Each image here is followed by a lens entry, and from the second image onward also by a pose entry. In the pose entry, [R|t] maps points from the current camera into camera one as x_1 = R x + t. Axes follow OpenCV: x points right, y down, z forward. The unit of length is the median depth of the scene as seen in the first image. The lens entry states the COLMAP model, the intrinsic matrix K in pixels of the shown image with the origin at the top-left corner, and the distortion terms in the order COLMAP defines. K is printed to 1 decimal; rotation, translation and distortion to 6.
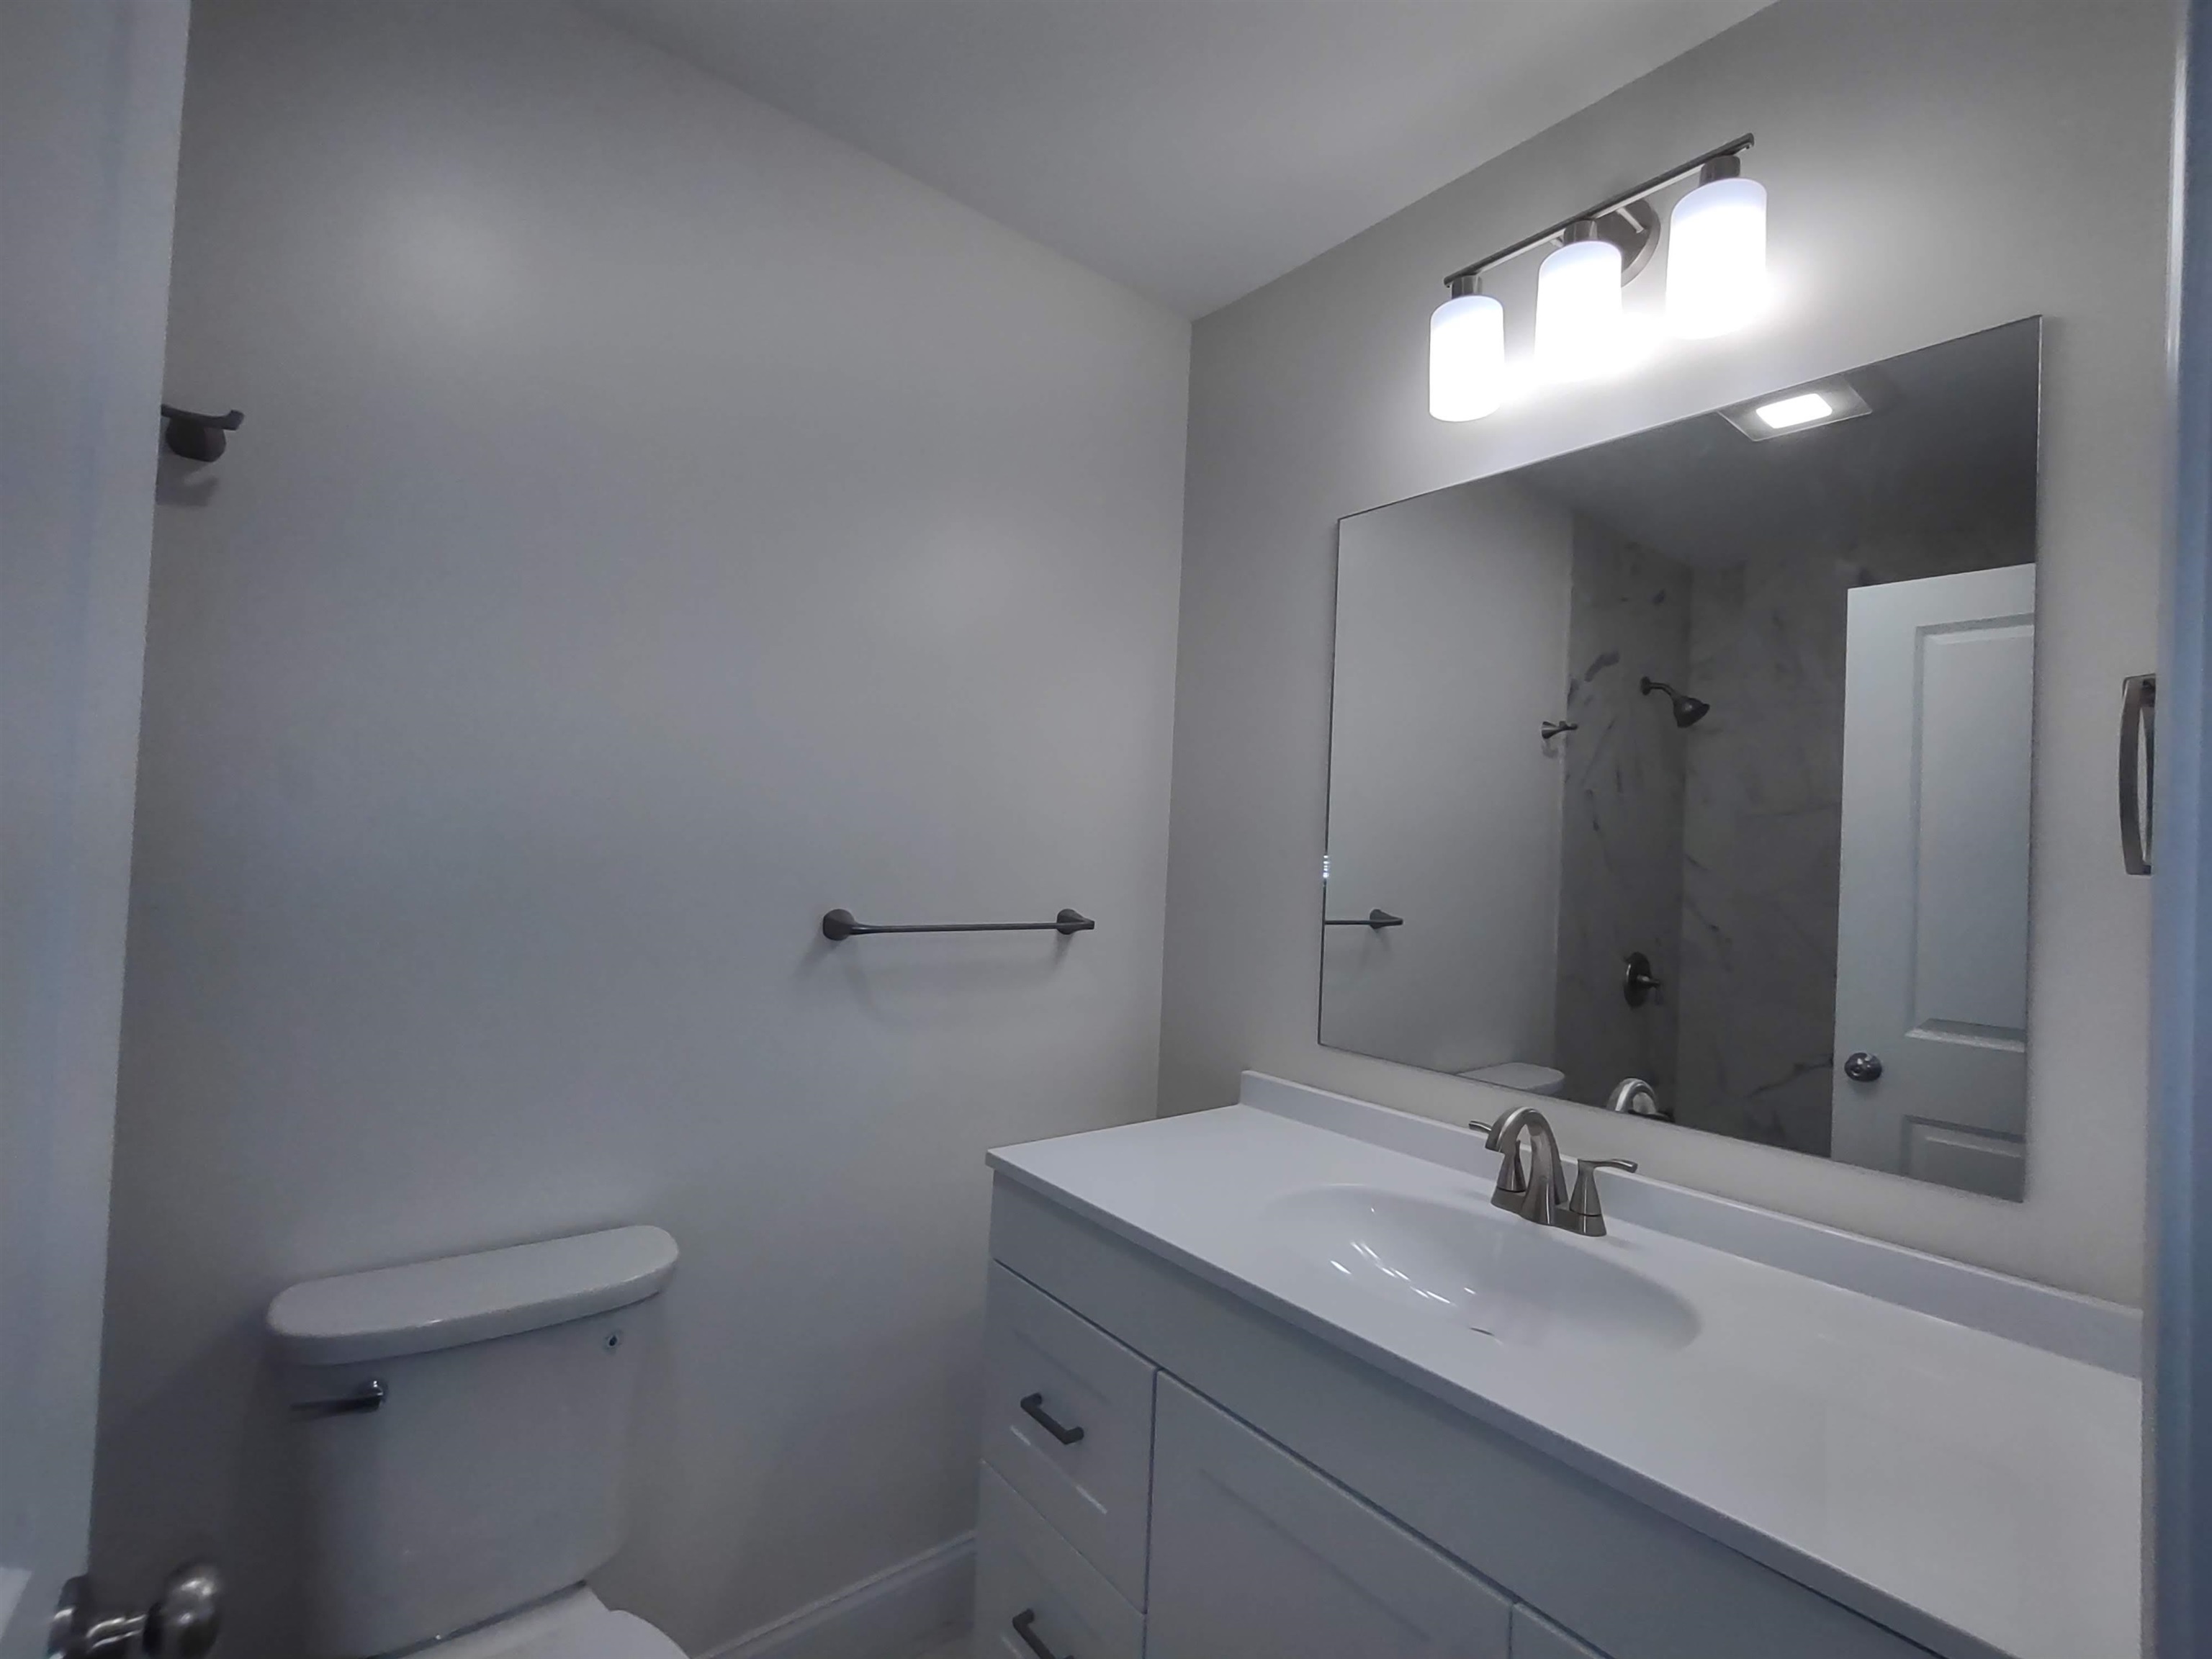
lens RADIAL K [[1000.8, 0, 1122.1], [0, 1000.8, 829.3], [0, 0, 1]] dist [-0.006262, 0.005066]
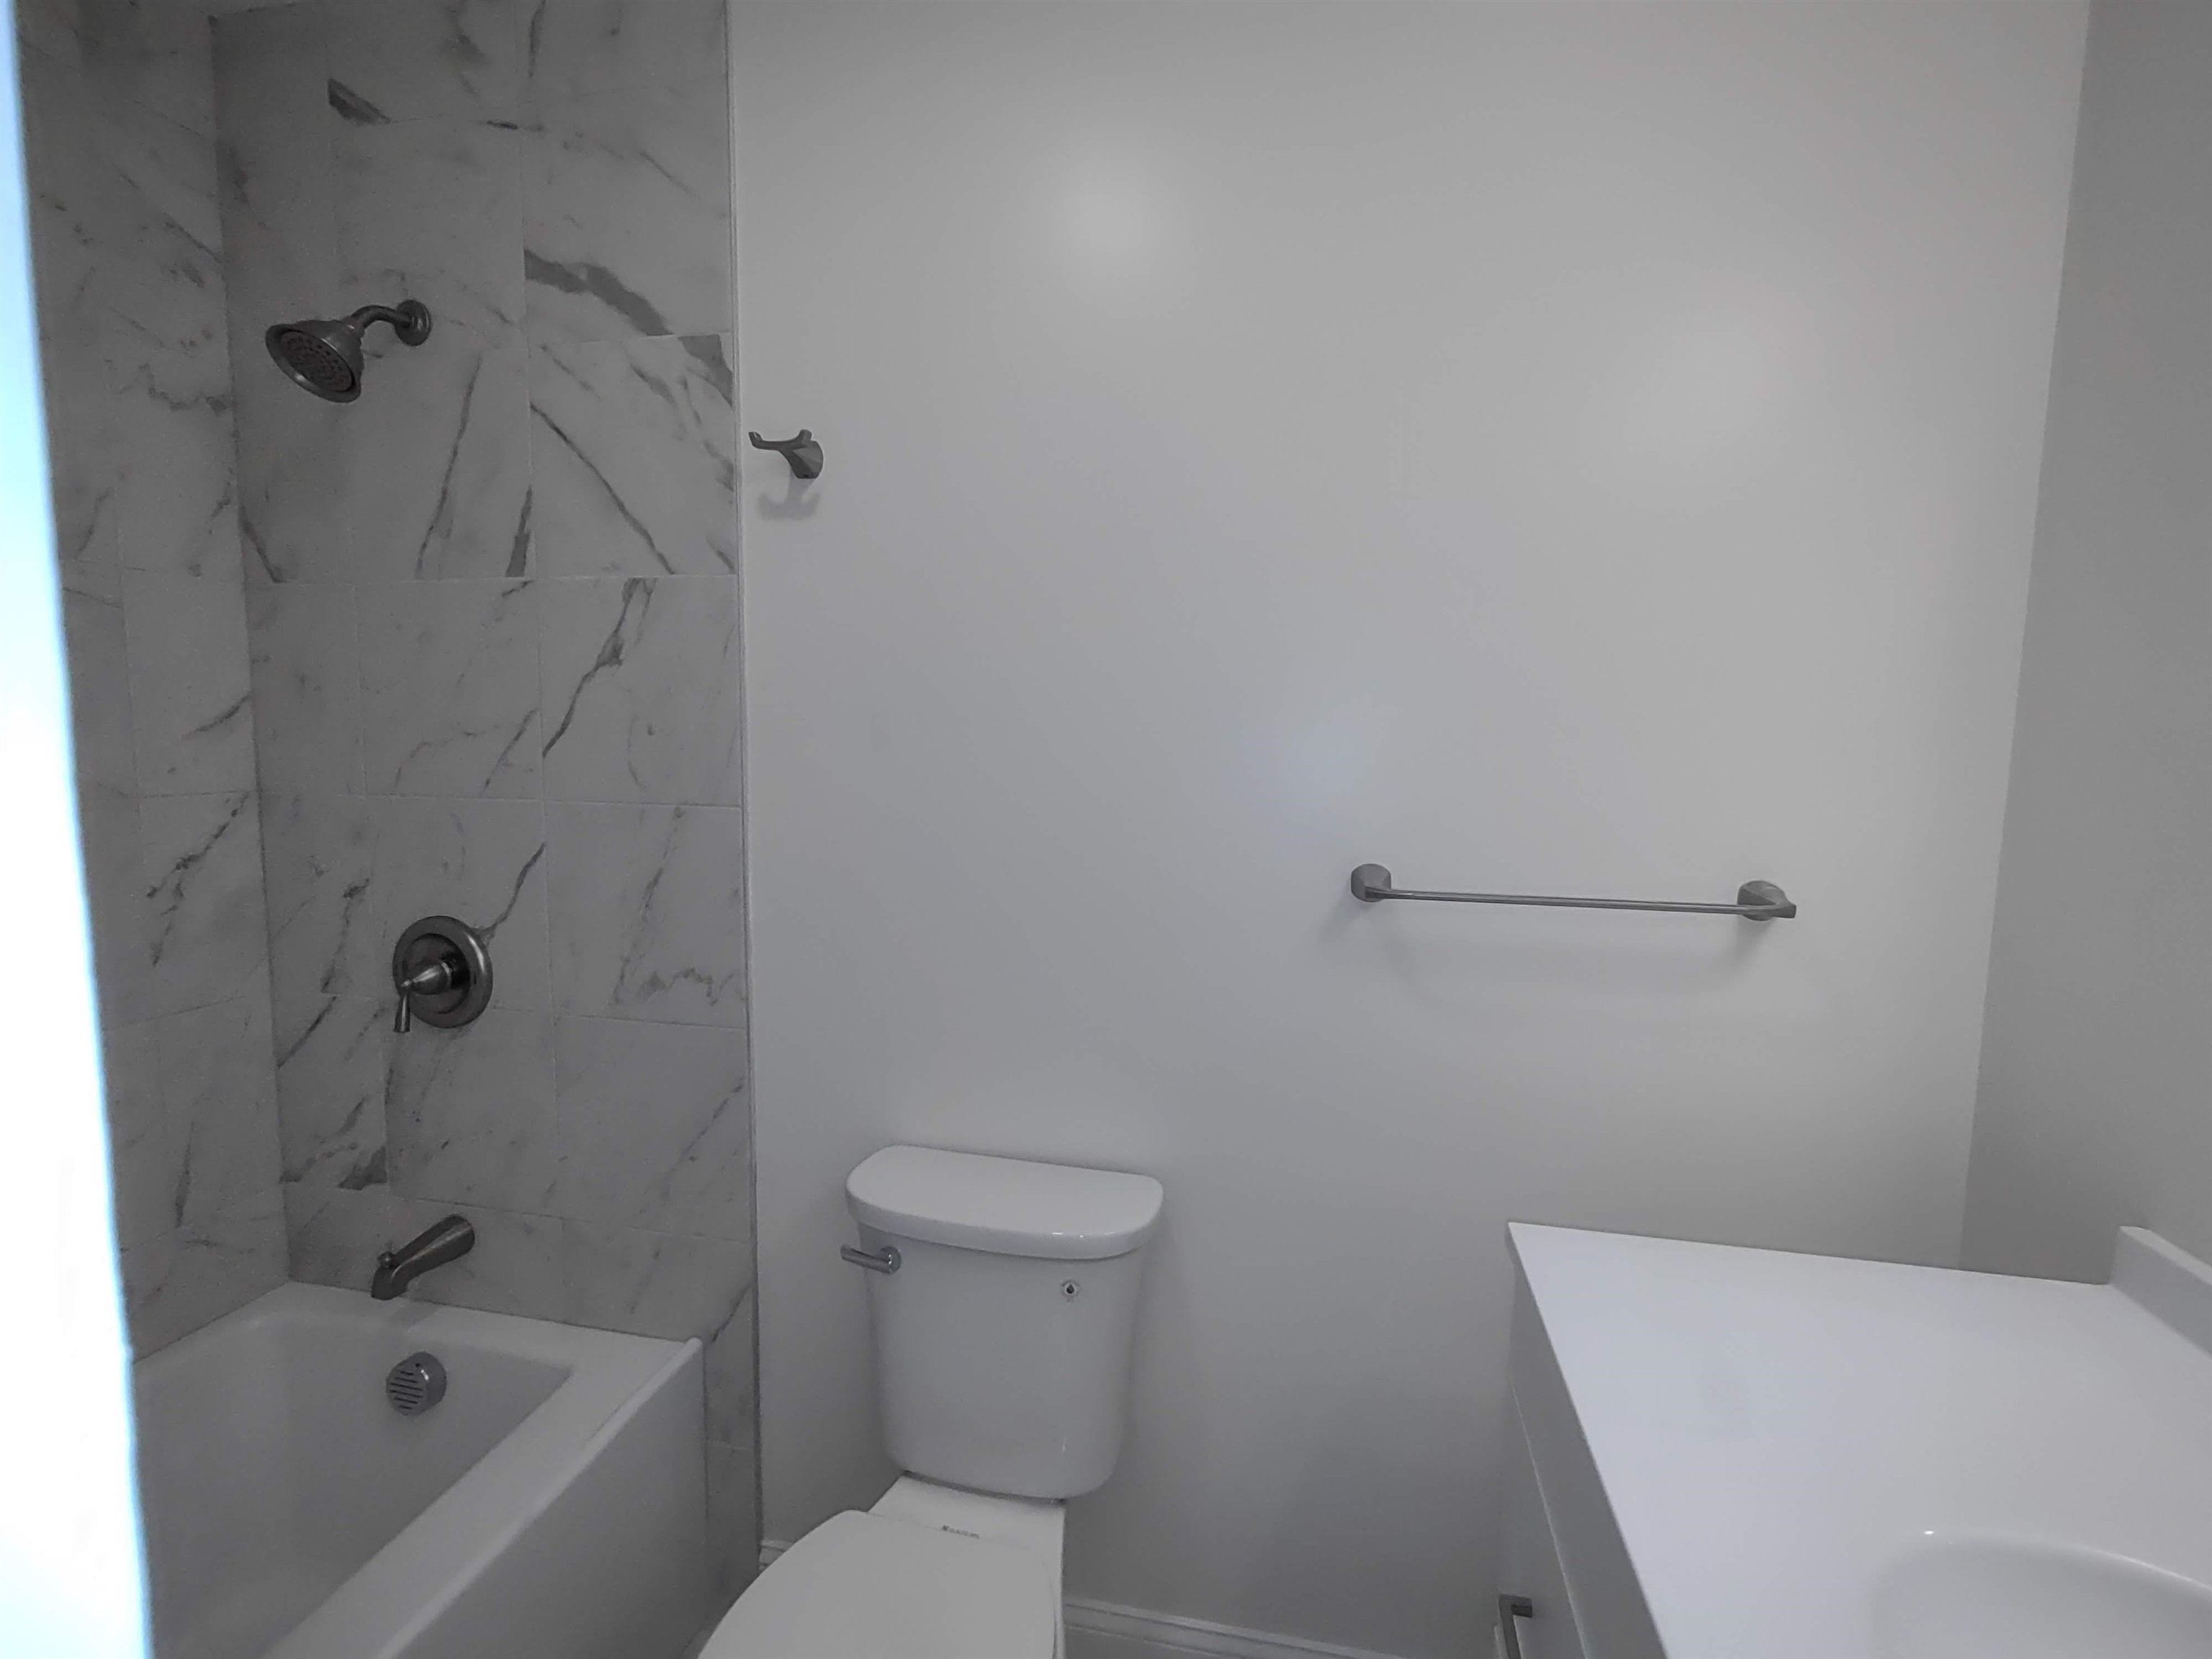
lens RADIAL K [[1000.8, 0, 1122.1], [0, 1000.8, 829.3], [0, 0, 1]] dist [-0.006262, 0.005066]
pose [[0.637772, 0.045025, -0.768908, 0.251353], [0.022635, 0.996763, 0.077142, -0.019228], [0.769892, -0.066603, 0.634689, 0.409133]]
